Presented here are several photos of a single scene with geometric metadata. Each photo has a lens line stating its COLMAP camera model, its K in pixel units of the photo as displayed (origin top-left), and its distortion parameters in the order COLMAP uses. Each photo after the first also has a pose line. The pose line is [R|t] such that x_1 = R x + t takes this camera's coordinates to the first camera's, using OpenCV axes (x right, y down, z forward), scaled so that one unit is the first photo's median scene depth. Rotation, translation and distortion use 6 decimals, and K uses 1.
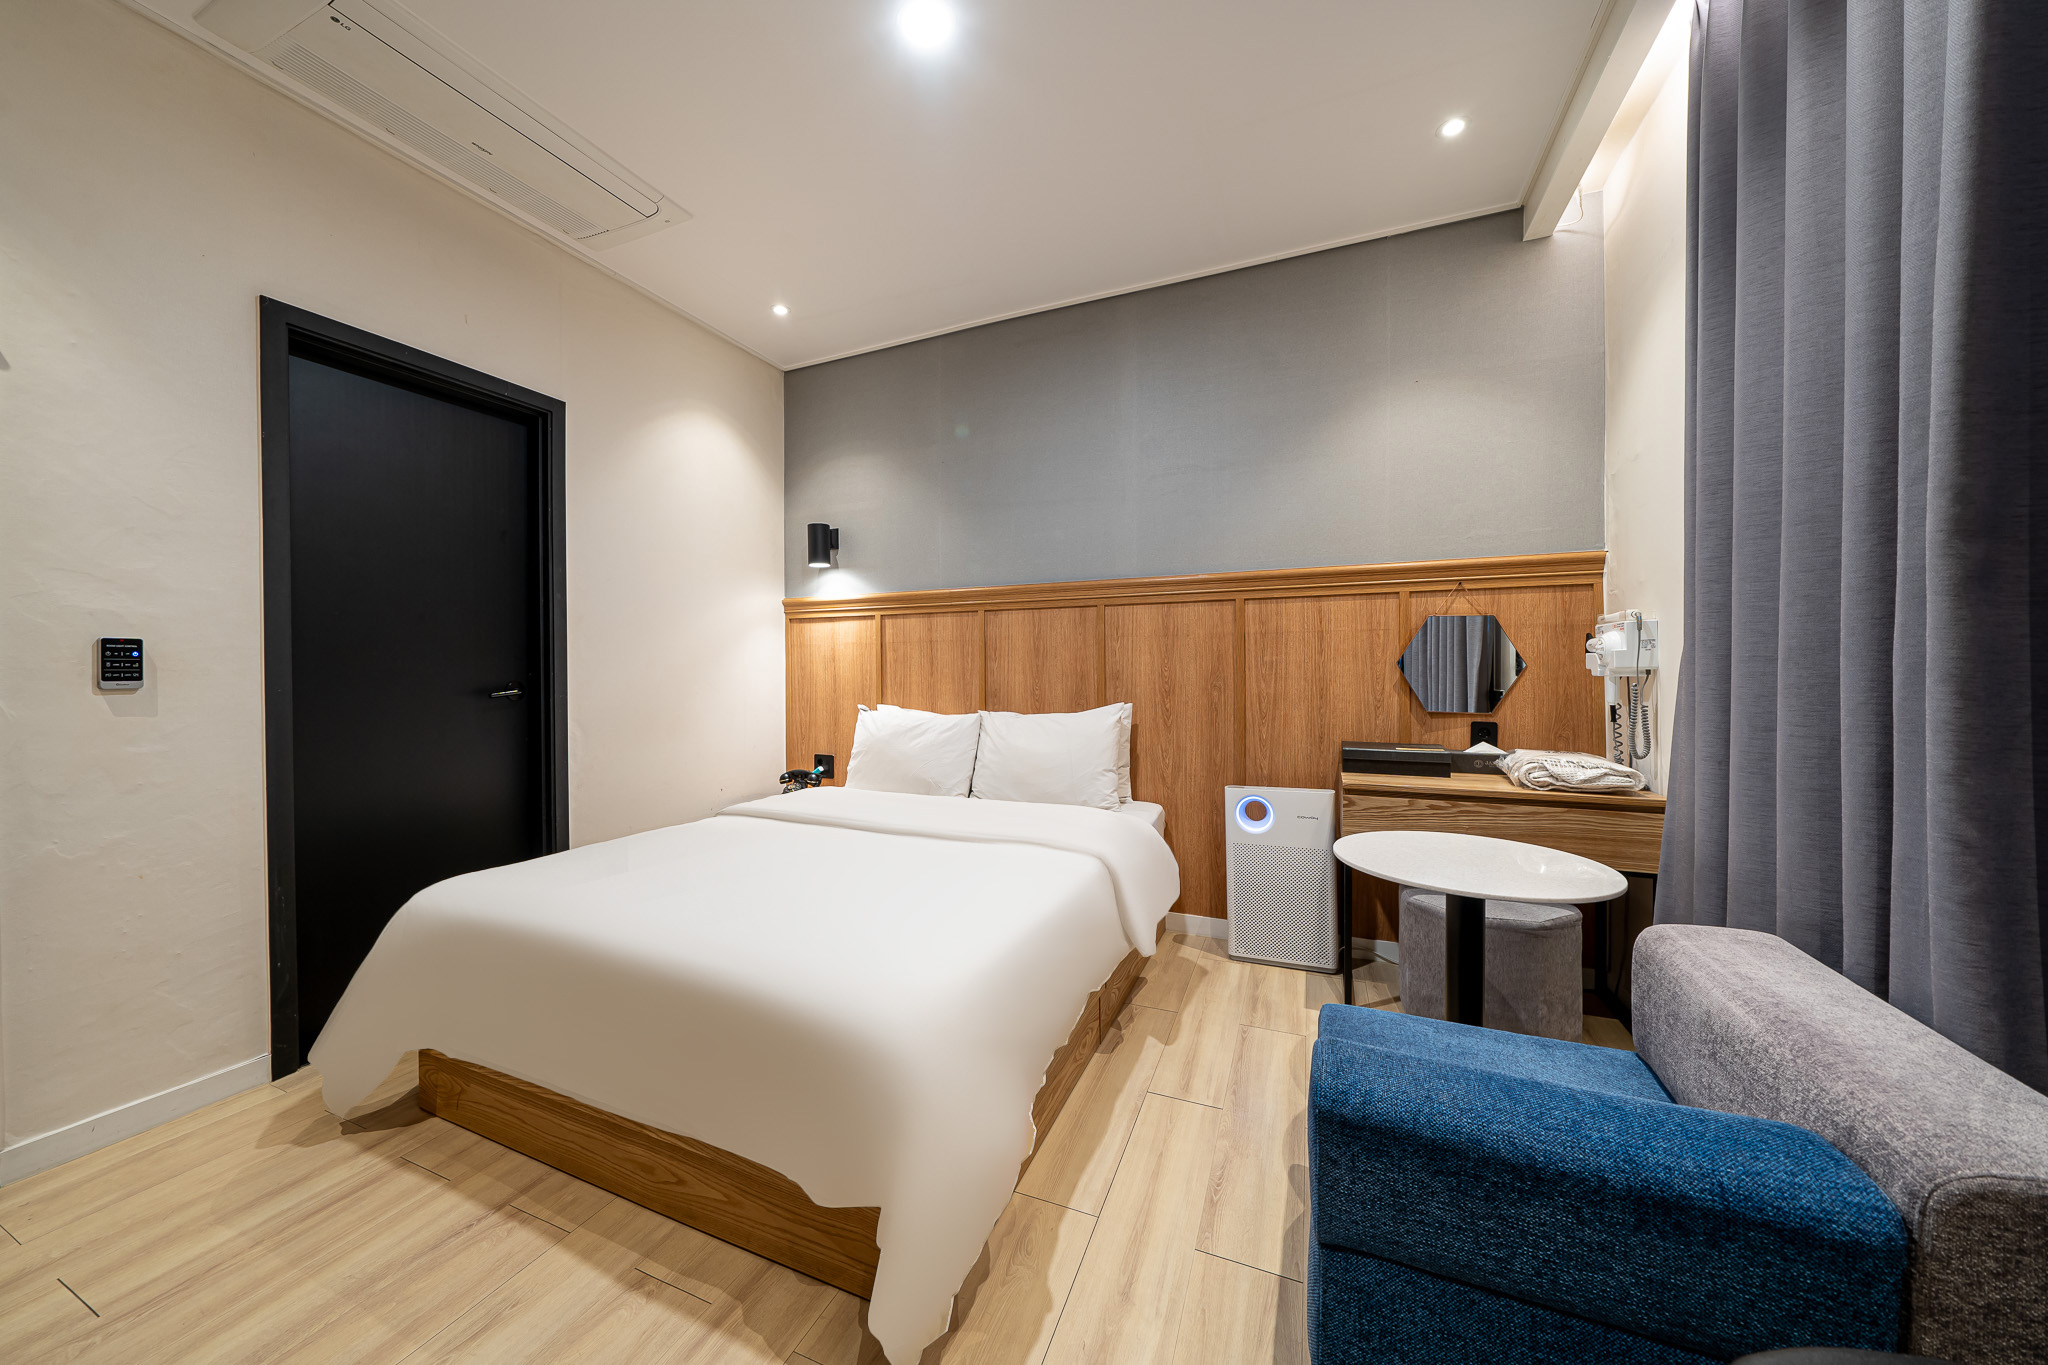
lens RADIAL K [[737.1, 0, 1024.0], [0, 737.1, 682.5], [0, 0, 1]] dist [-0.009936, -0.000045]
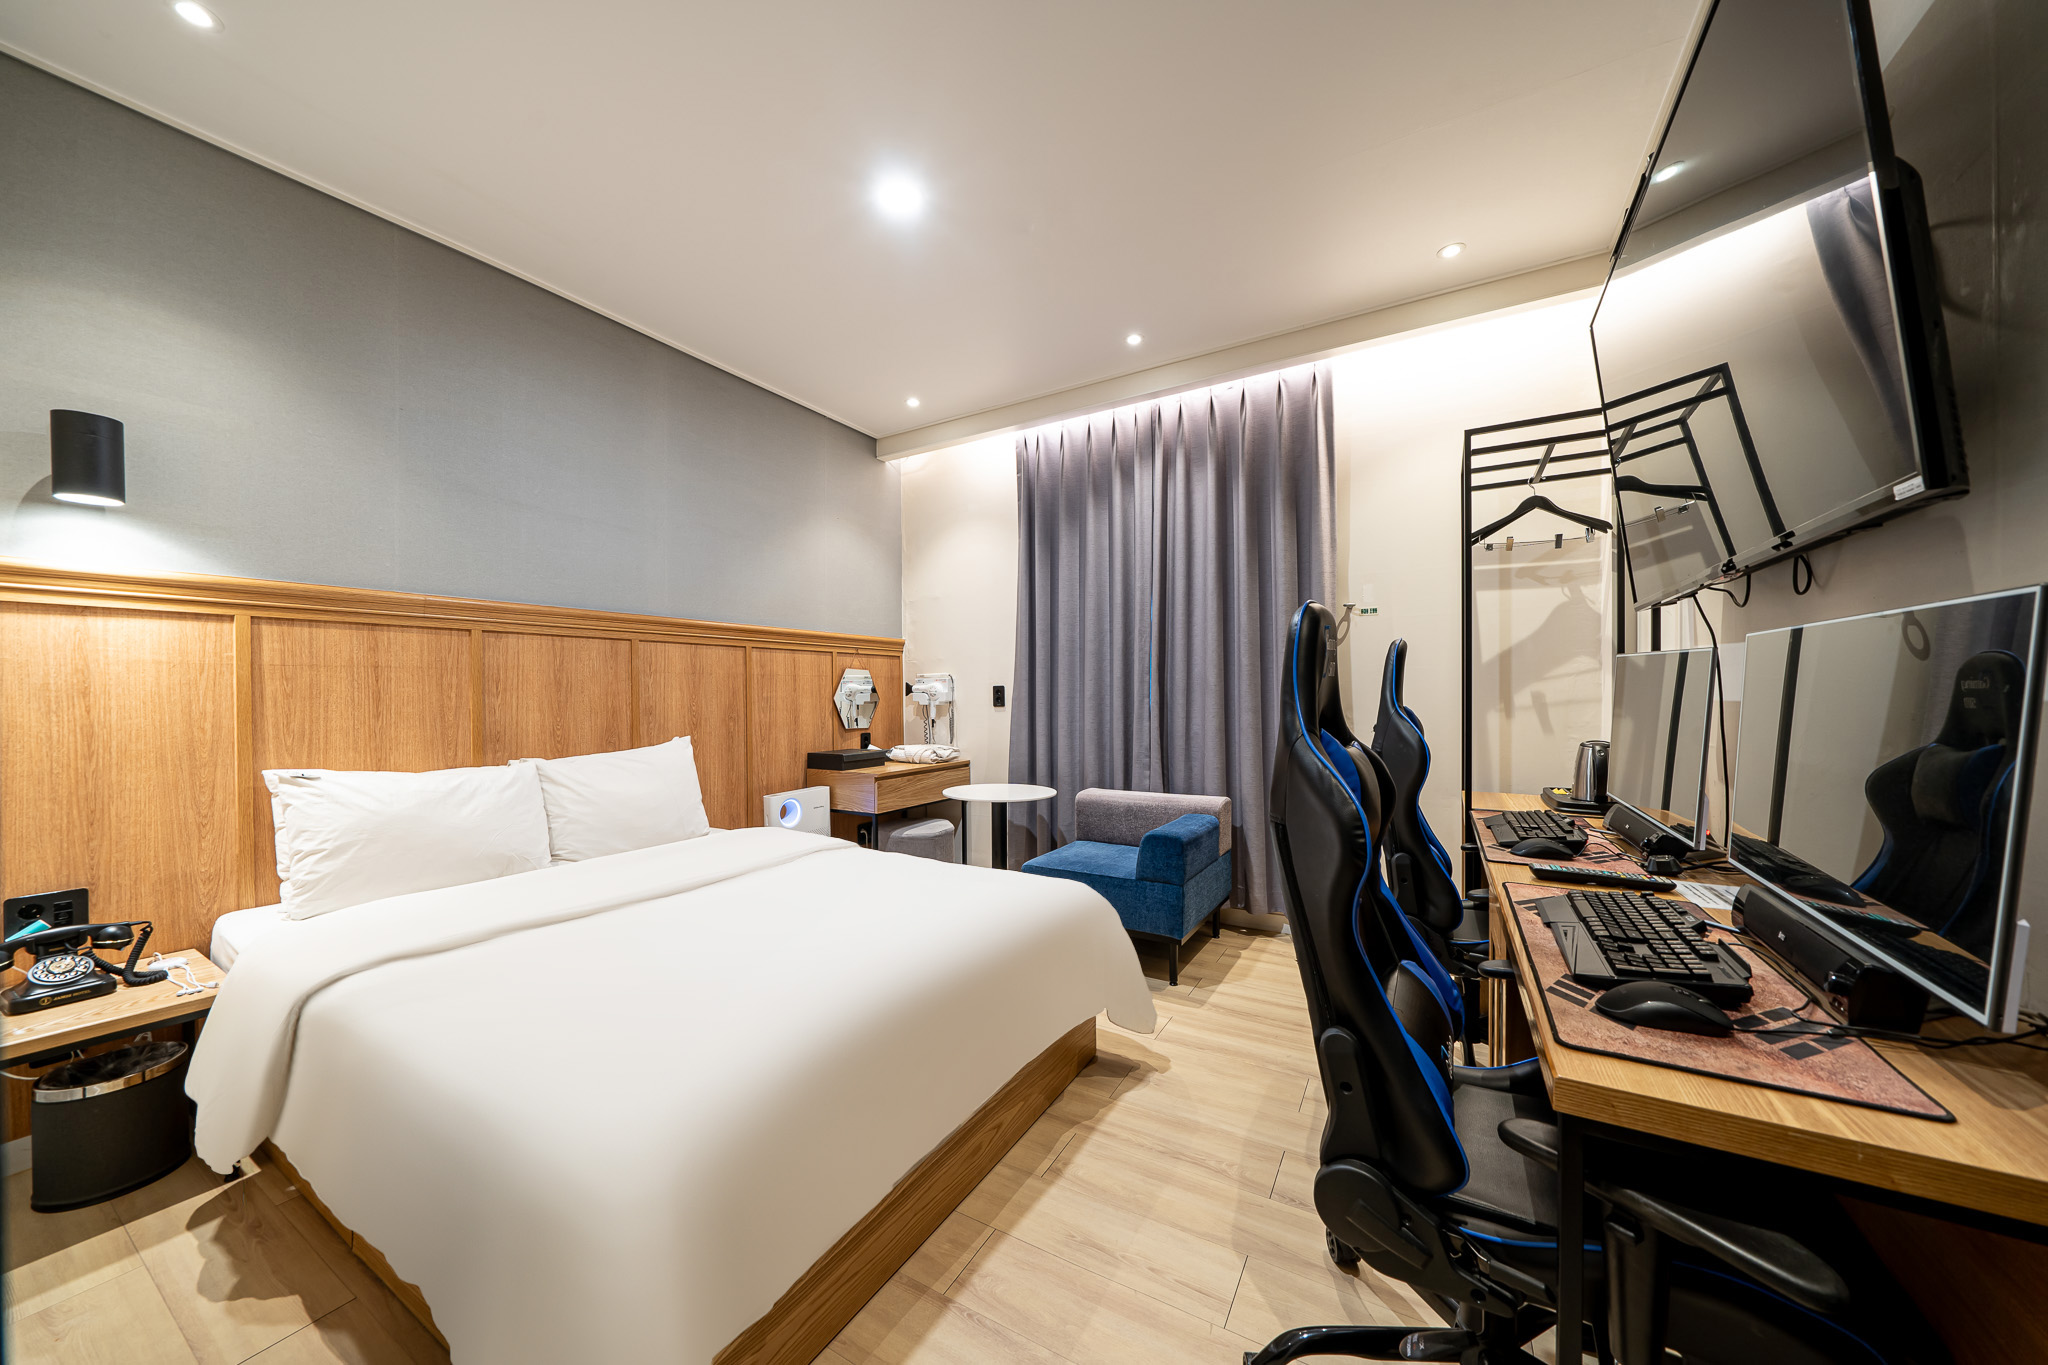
lens RADIAL K [[700.0, 0, 1024.3], [0, 700.0, 696.6], [0, 0, 1]] dist [-0.007209, -0.000059]
pose [[0.108824, 0.000245, 0.994061, -0.769346], [0.026292, 0.999649, -0.003125, -0.012581], [-0.993713, 0.026476, 0.108779, 0.387427]]
